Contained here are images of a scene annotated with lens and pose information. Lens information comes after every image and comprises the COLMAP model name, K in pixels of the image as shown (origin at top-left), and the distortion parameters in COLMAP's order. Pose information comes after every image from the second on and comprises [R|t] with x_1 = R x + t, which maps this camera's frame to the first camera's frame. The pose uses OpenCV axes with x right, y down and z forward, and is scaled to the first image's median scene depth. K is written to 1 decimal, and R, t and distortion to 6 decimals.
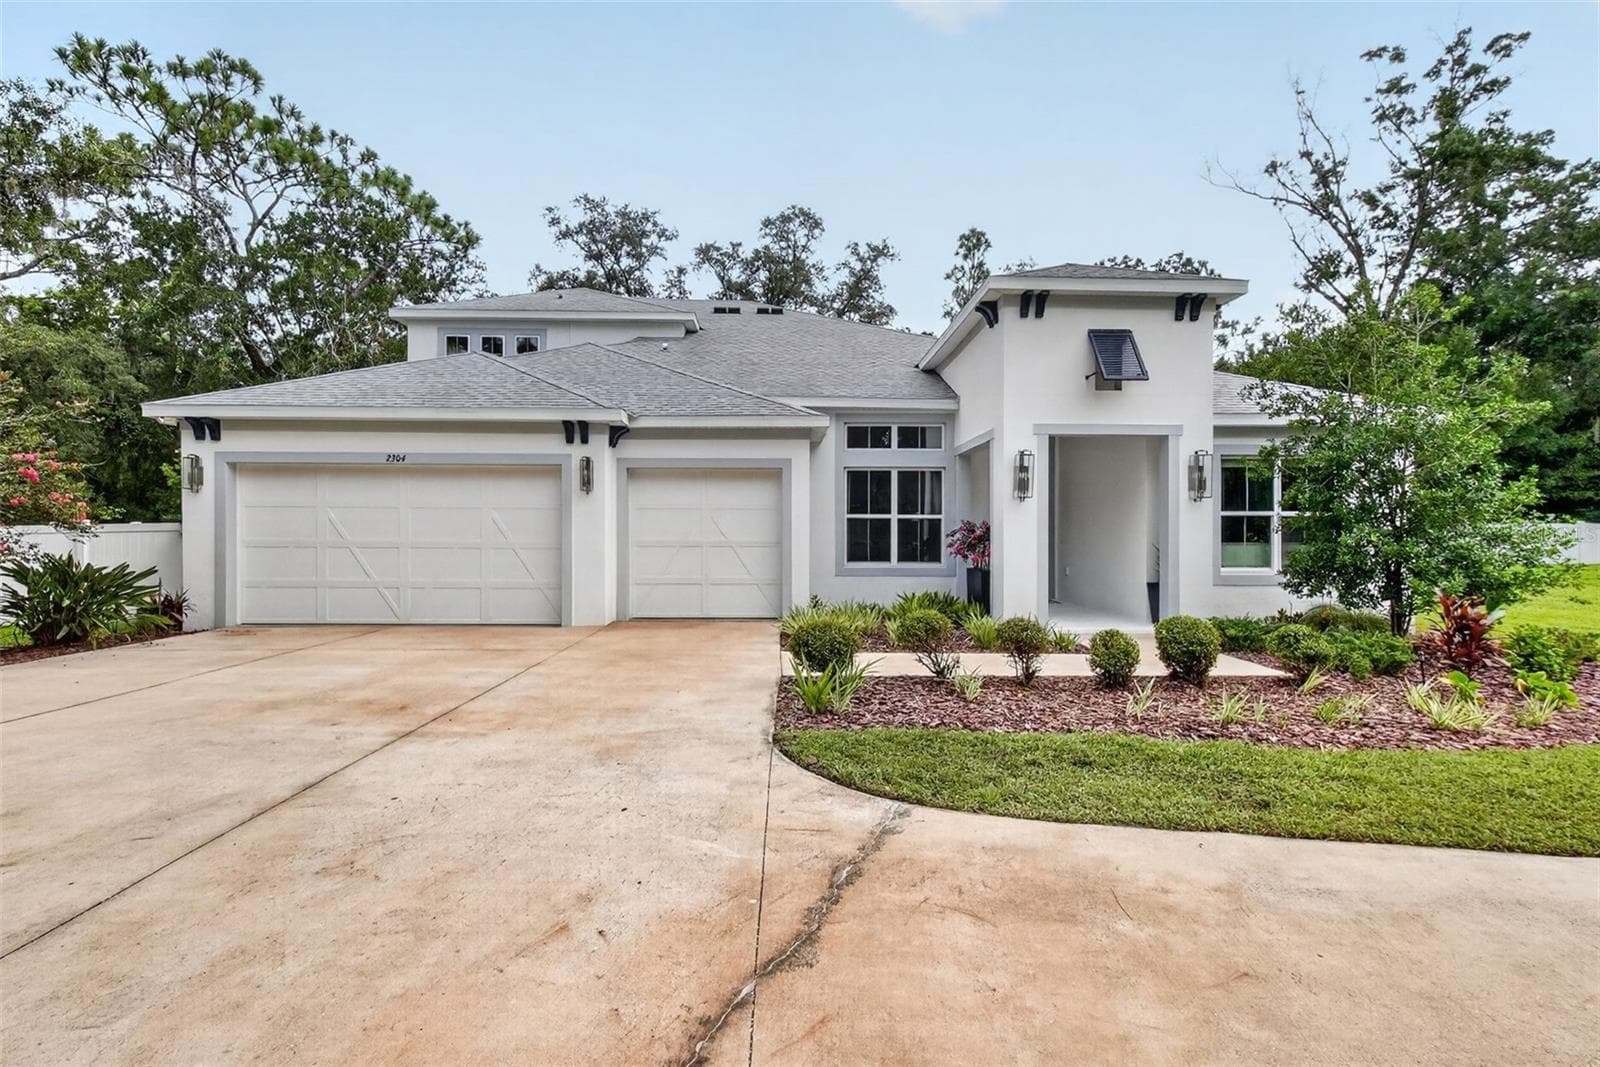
lens RADIAL K [[744.0, 0, 796.4], [0, 744.0, 526.9], [0, 0, 1]] dist [0.003123, -0.000093]
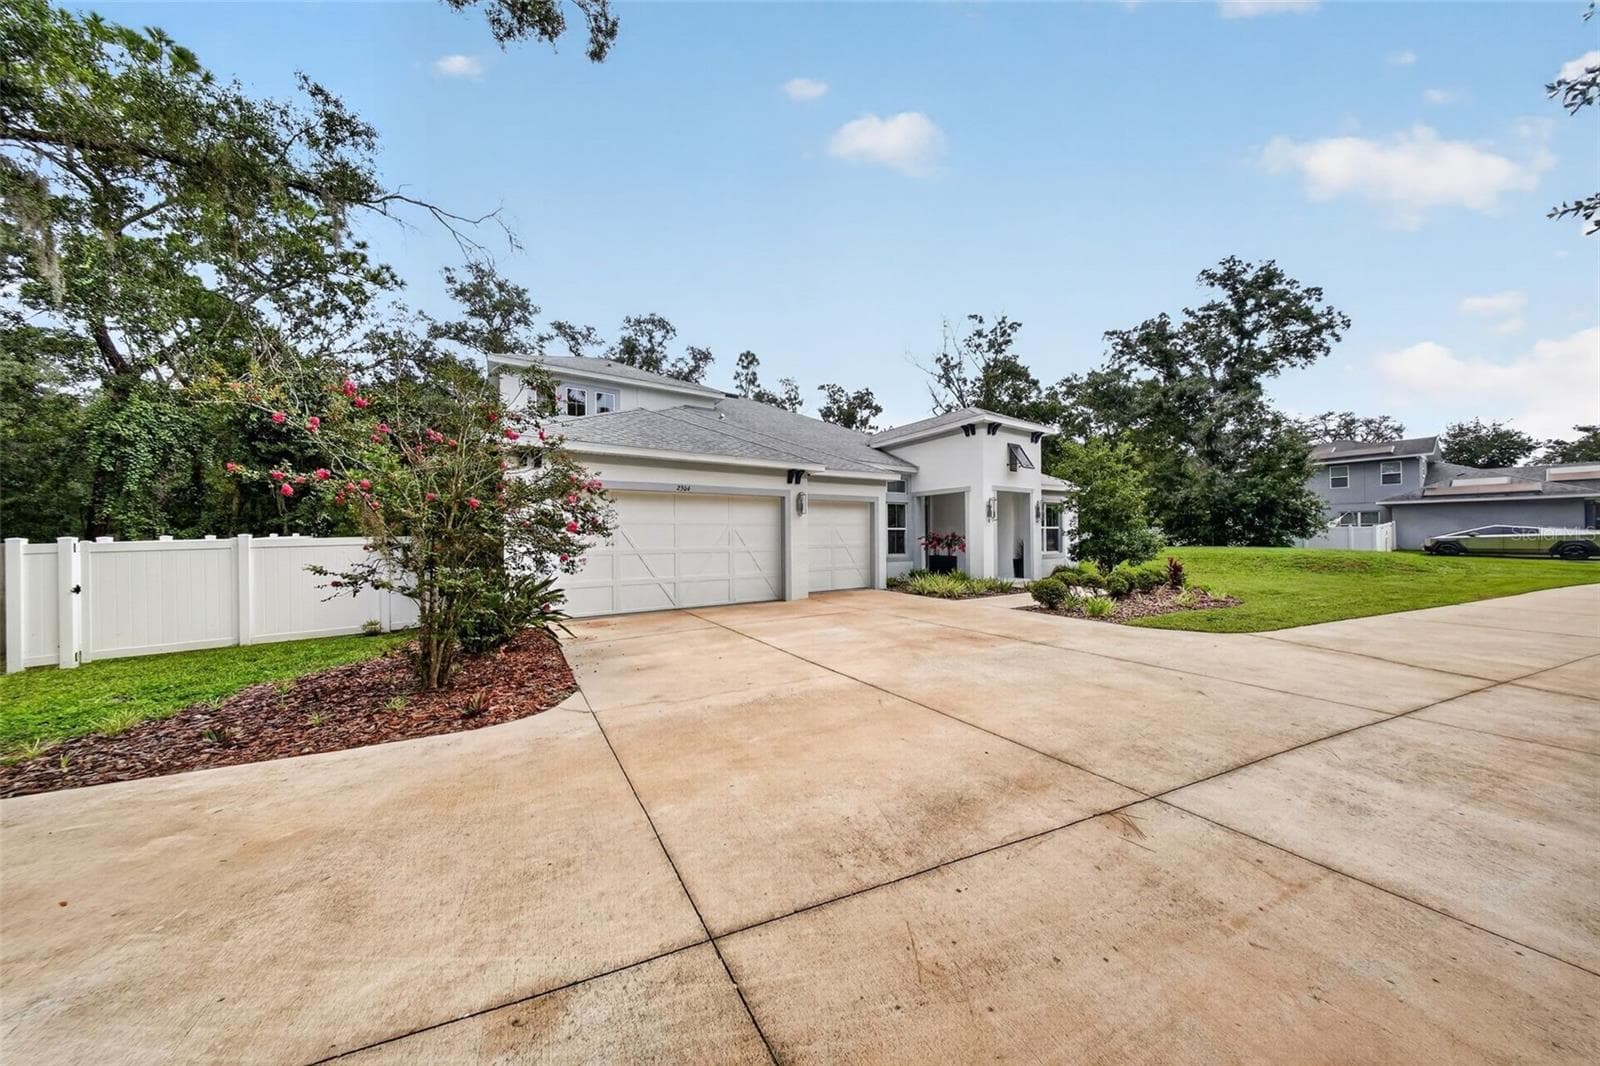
lens RADIAL K [[479.6, 0, 807.2], [0, 479.6, 534.1], [0, 0, 1]] dist [0.000070, -0.000198]
pose [[0.851008, -0.005310, 0.525125, -0.670397], [0.001445, 0.999969, 0.007770, -0.010149], [-0.525150, -0.005854, 0.850989, 0.090523]]
